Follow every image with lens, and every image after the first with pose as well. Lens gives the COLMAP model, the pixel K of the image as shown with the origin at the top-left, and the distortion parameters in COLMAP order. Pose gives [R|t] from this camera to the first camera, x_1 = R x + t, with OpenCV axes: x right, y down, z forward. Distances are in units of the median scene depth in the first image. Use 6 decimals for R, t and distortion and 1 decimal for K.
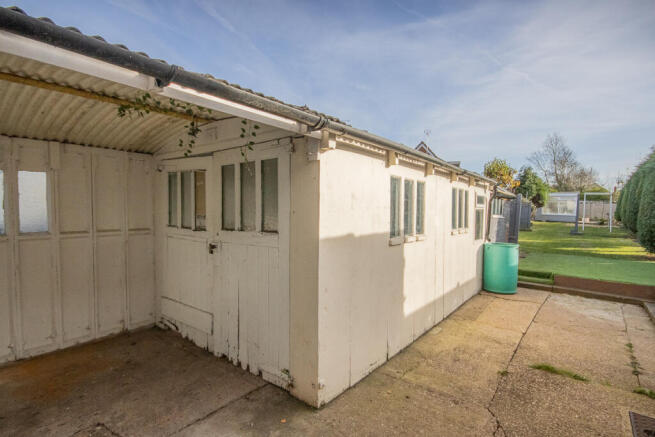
lens RADIAL K [[315.6, 0, 327.5], [0, 315.6, 218.5], [0, 0, 1]] dist [-0.028354, -0.000083]
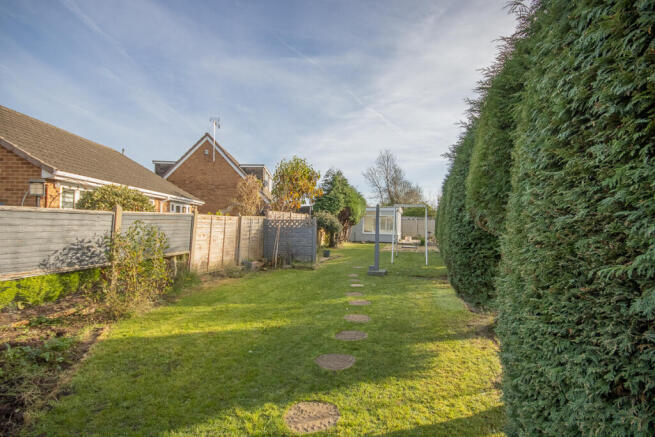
lens RADIAL K [[315.6, 0, 327.5], [0, 315.6, 218.5], [0, 0, 1]] dist [-0.028354, -0.000083]
pose [[0.916679, -0.004423, 0.399600, 0.342635], [0.026310, 0.998437, -0.049304, -0.017876], [-0.398758, 0.055709, 0.915363, 0.348745]]
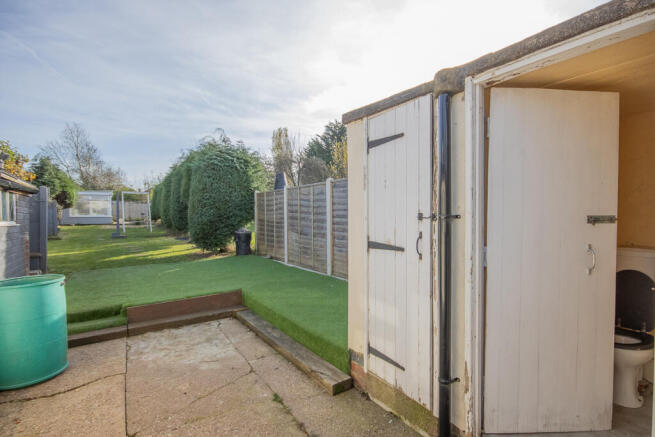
lens RADIAL K [[326.0, 0, 344.1], [0, 326.0, 220.6], [0, 0, 1]] dist [-0.000276, -0.000557]
pose [[0.254043, -0.052467, 0.965769, 0.050529], [0.051574, 0.997842, 0.040643, -0.001532], [-0.965817, 0.039483, 0.256201, 0.097841]]
